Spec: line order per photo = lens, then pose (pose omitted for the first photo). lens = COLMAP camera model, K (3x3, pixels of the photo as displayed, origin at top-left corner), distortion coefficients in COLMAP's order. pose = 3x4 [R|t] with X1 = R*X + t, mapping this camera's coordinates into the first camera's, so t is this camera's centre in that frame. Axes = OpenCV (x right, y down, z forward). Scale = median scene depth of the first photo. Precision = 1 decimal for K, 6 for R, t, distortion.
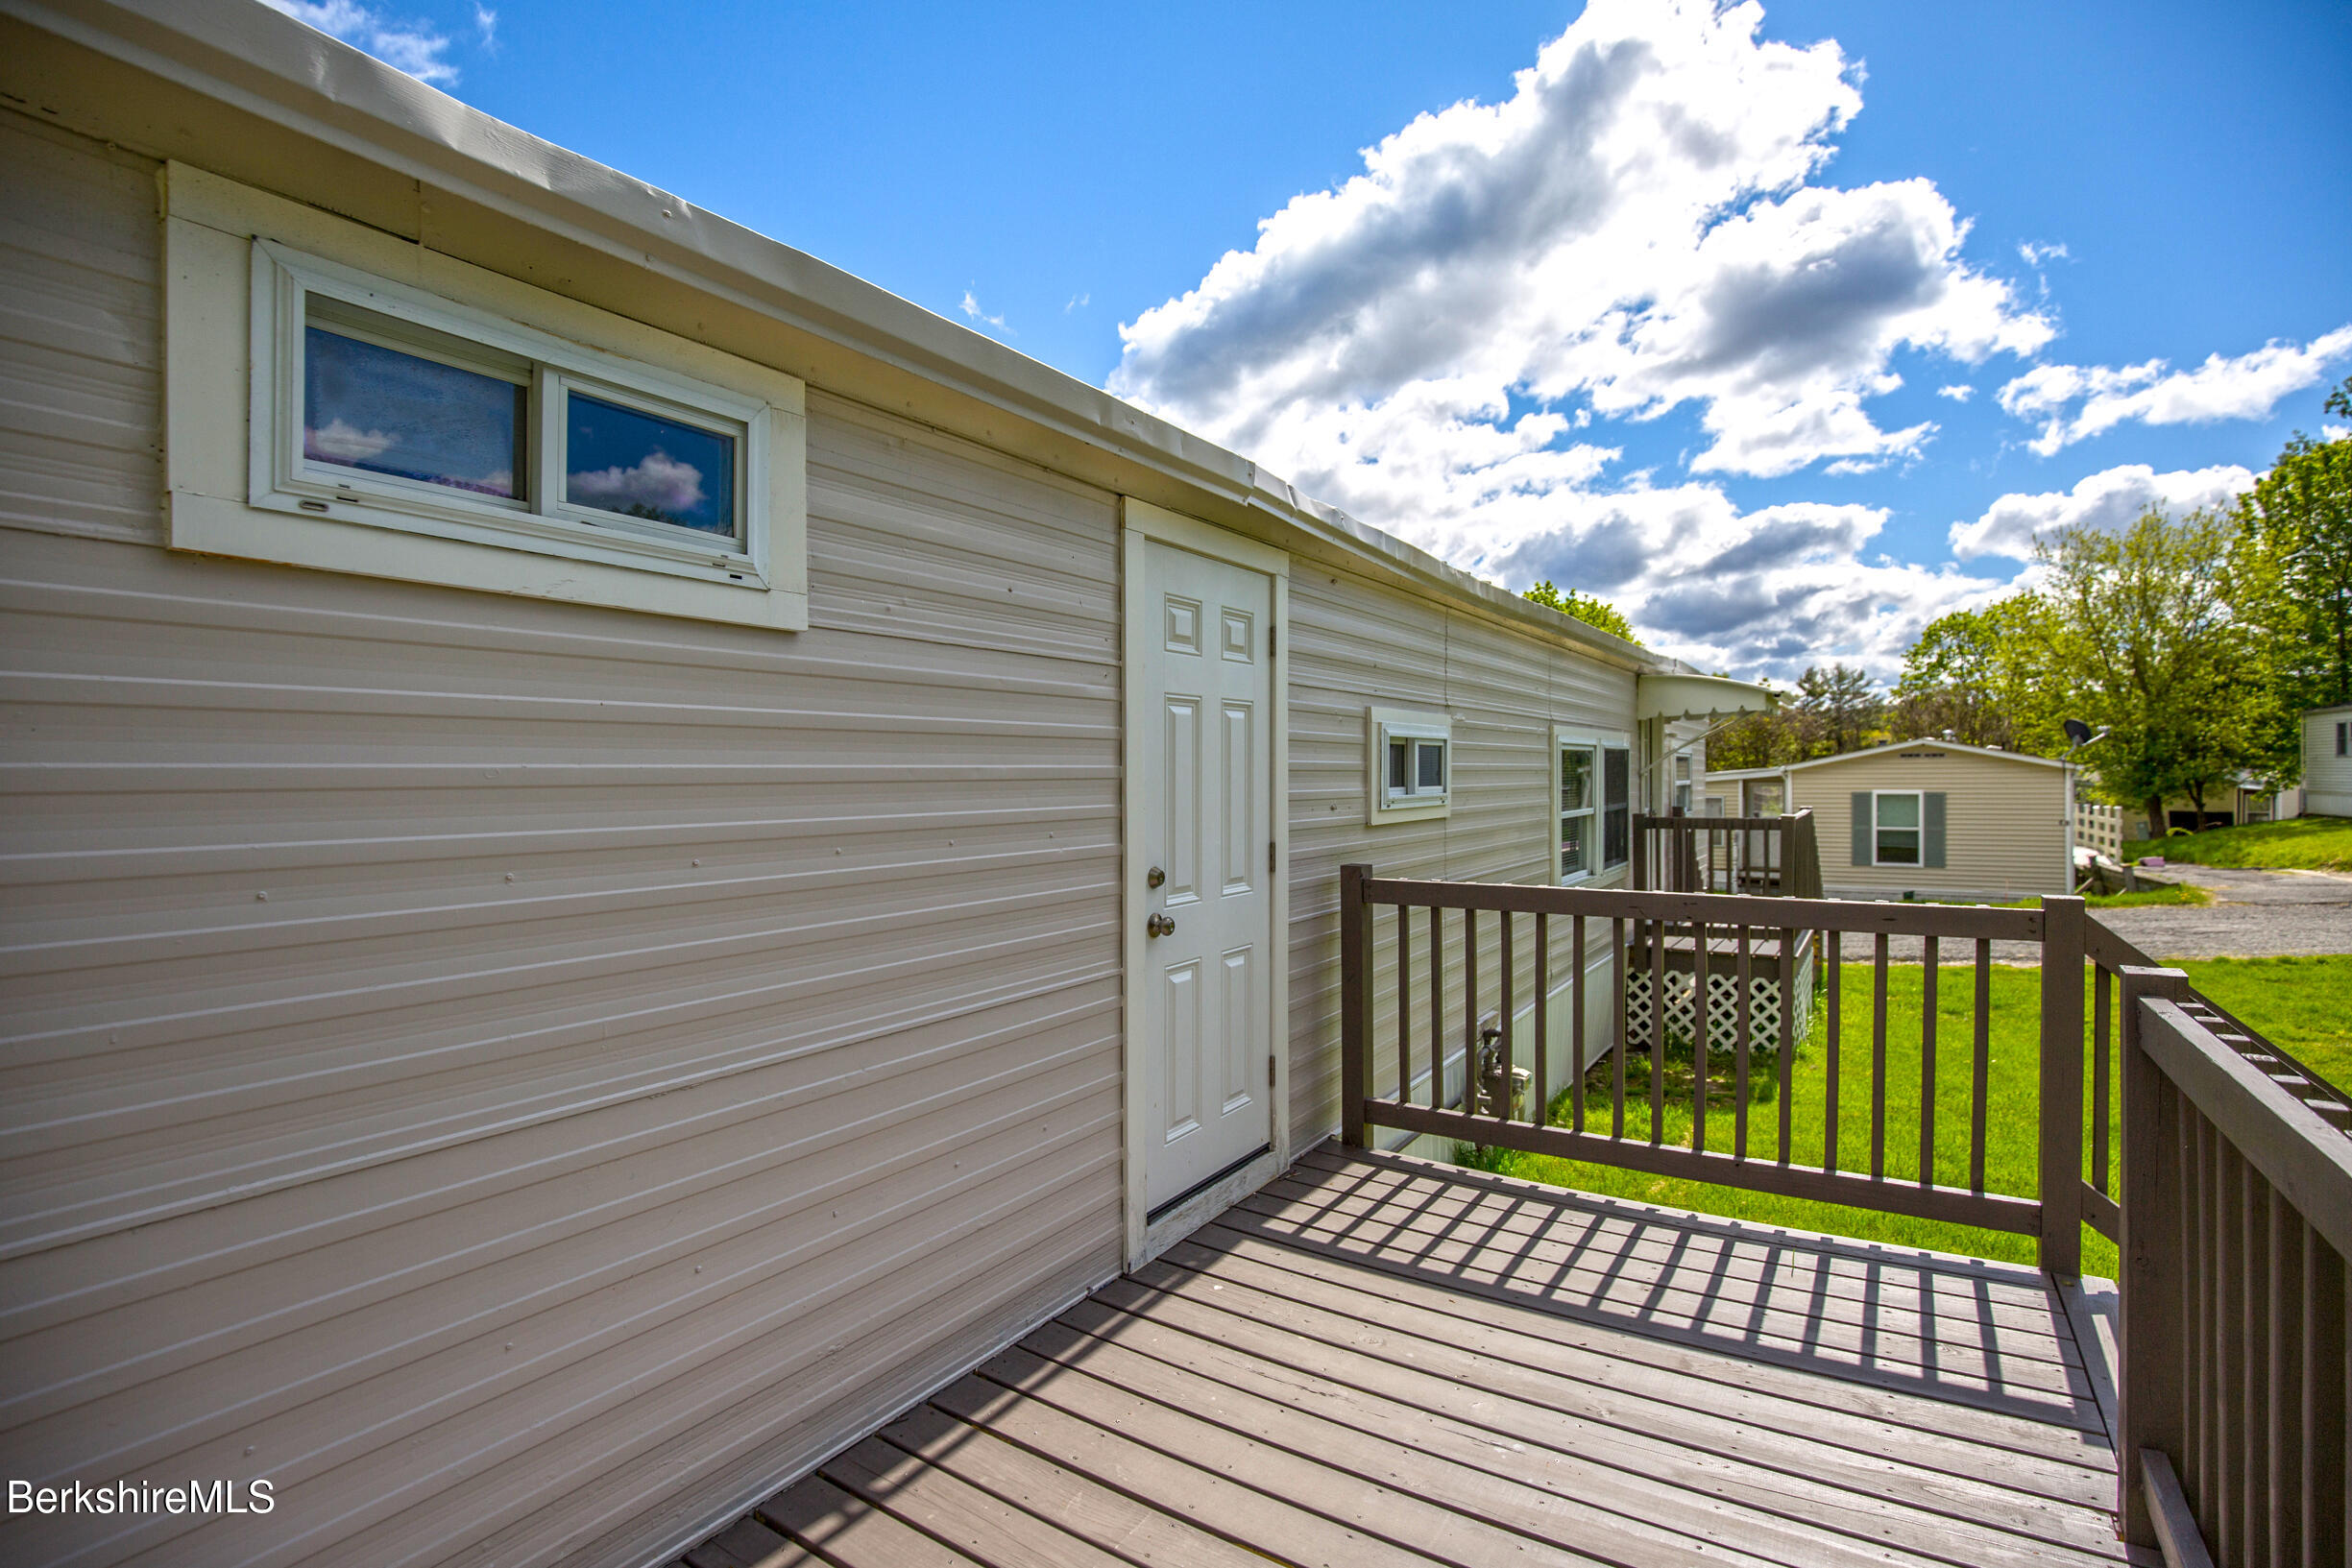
lens RADIAL K [[1097.9, 0, 1189.6], [0, 1097.9, 777.5], [0, 0, 1]] dist [-0.056037, 0.009718]
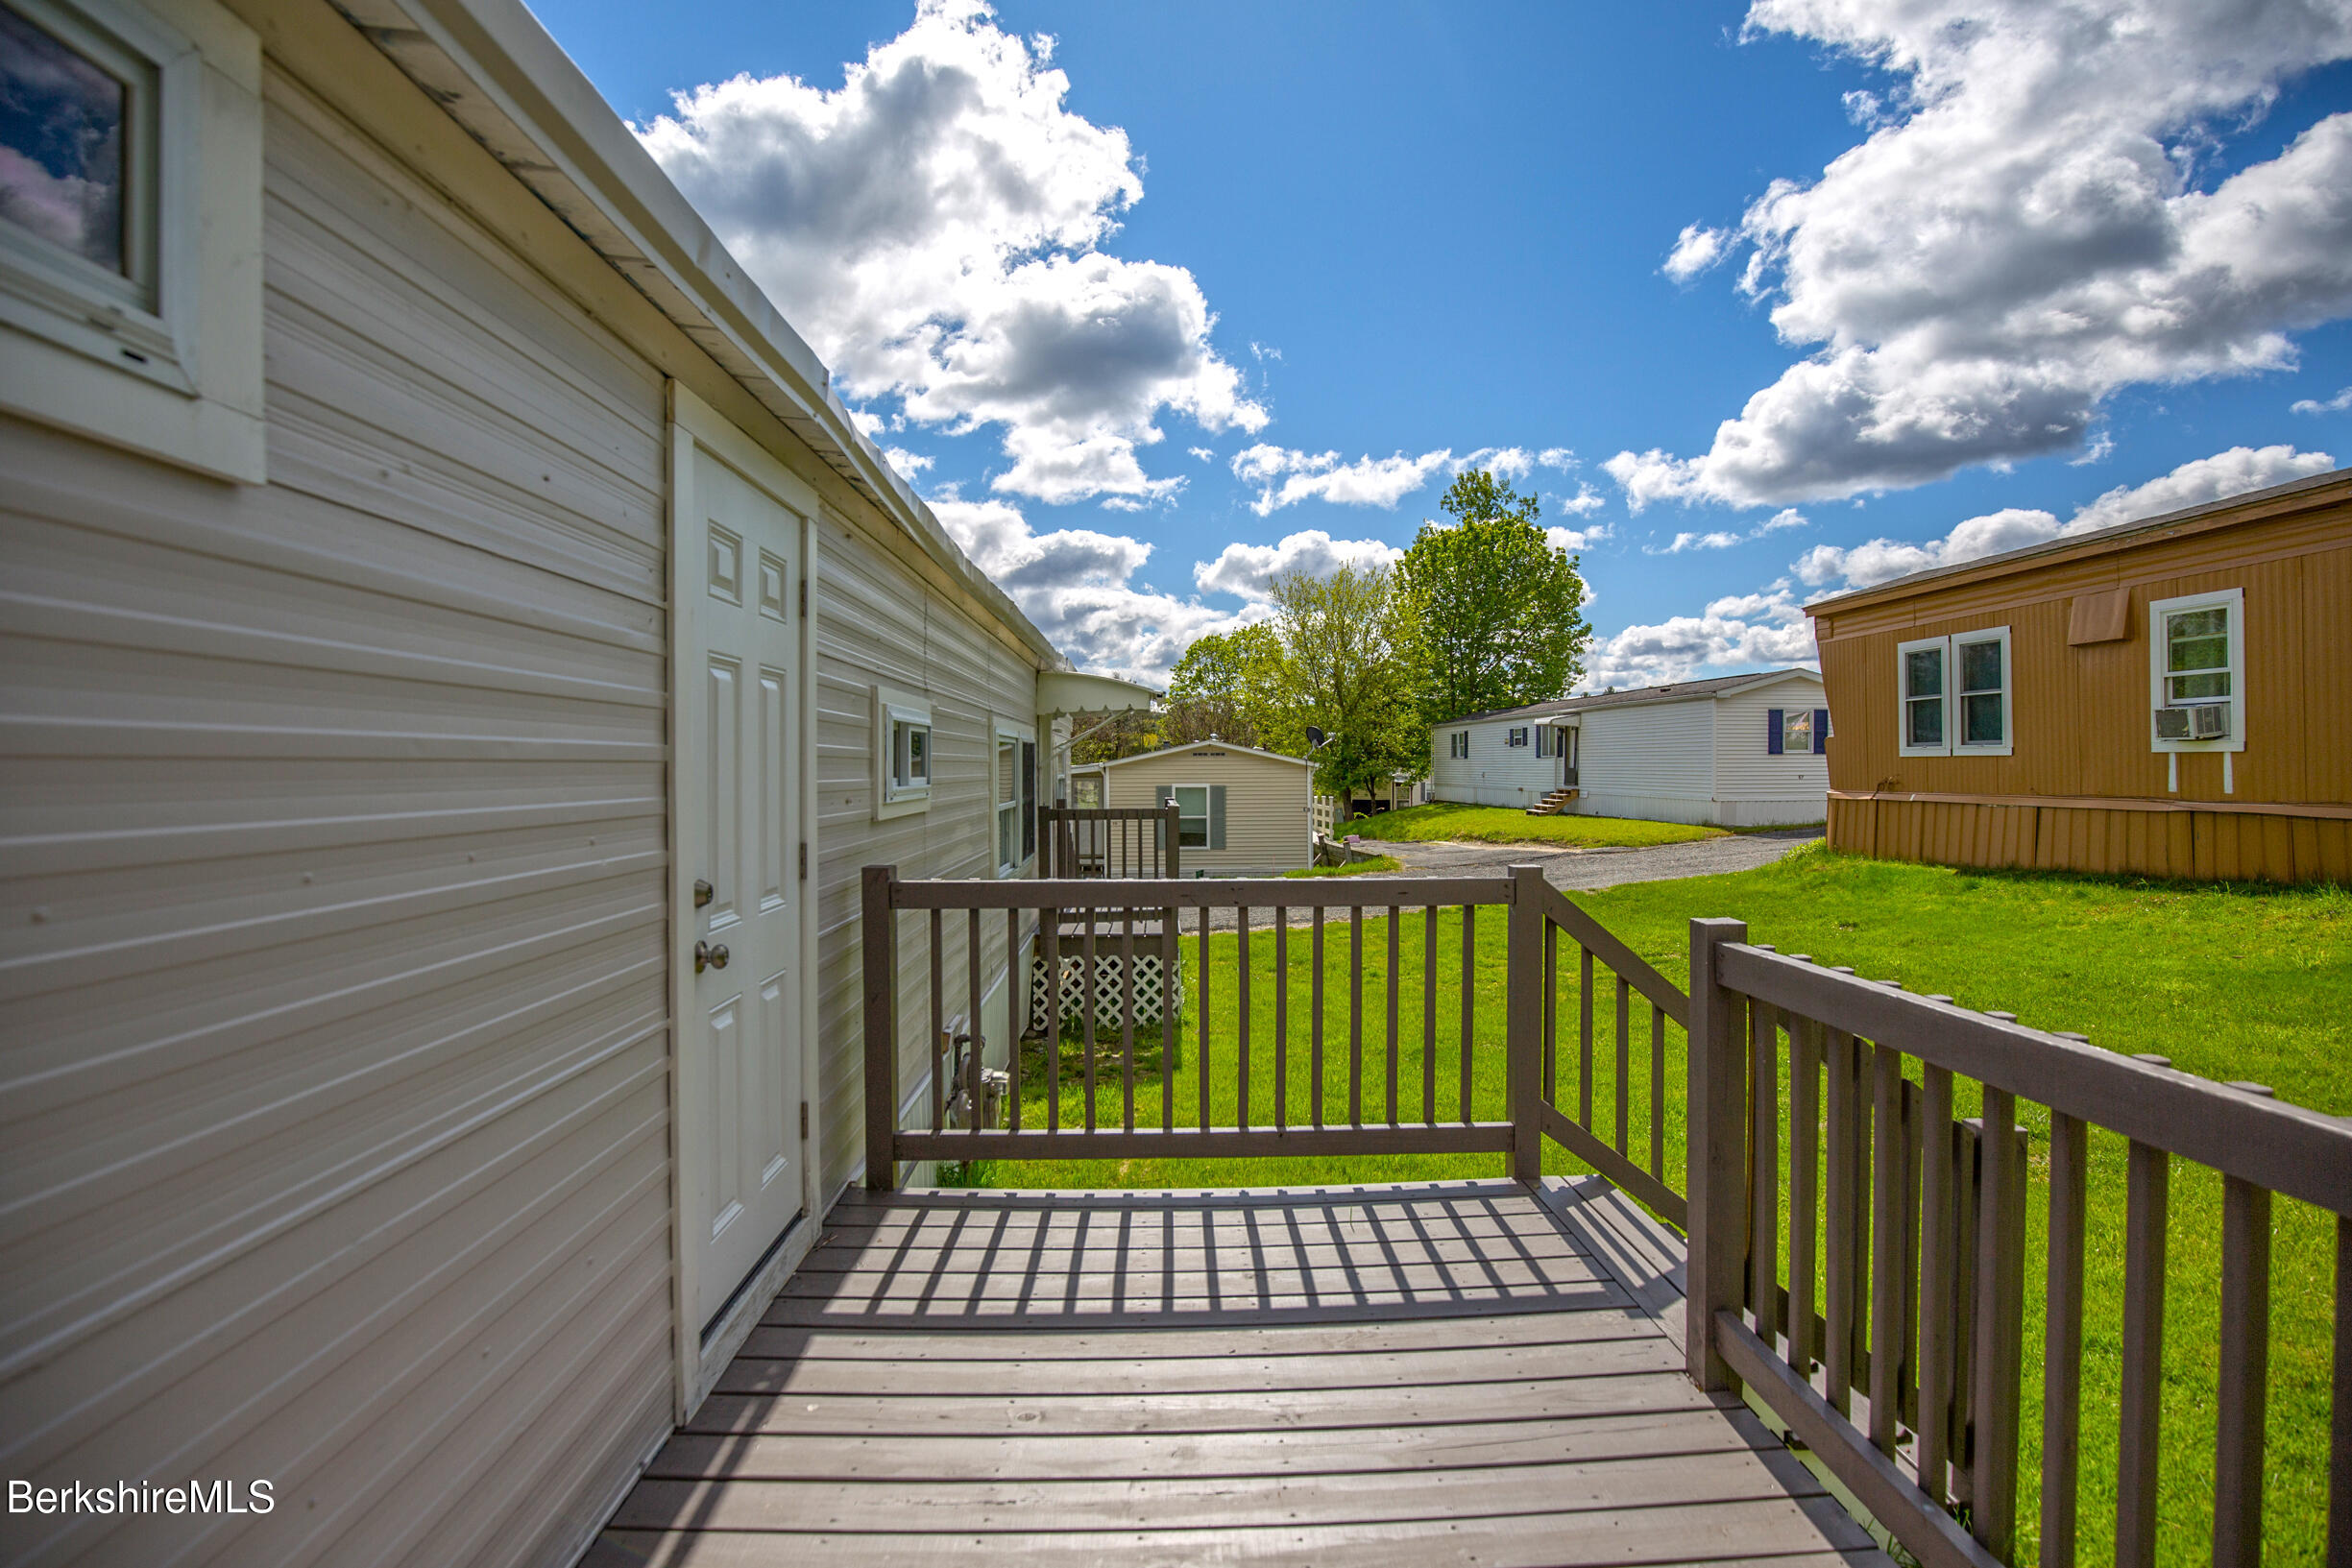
lens RADIAL K [[1097.9, 0, 1189.6], [0, 1097.9, 777.5], [0, 0, 1]] dist [-0.056037, 0.009718]
pose [[0.819163, -0.001841, 0.573558, -0.131349], [0.000109, 0.999995, 0.003055, 0.006293], [-0.573561, -0.002440, 0.819160, 0.138748]]
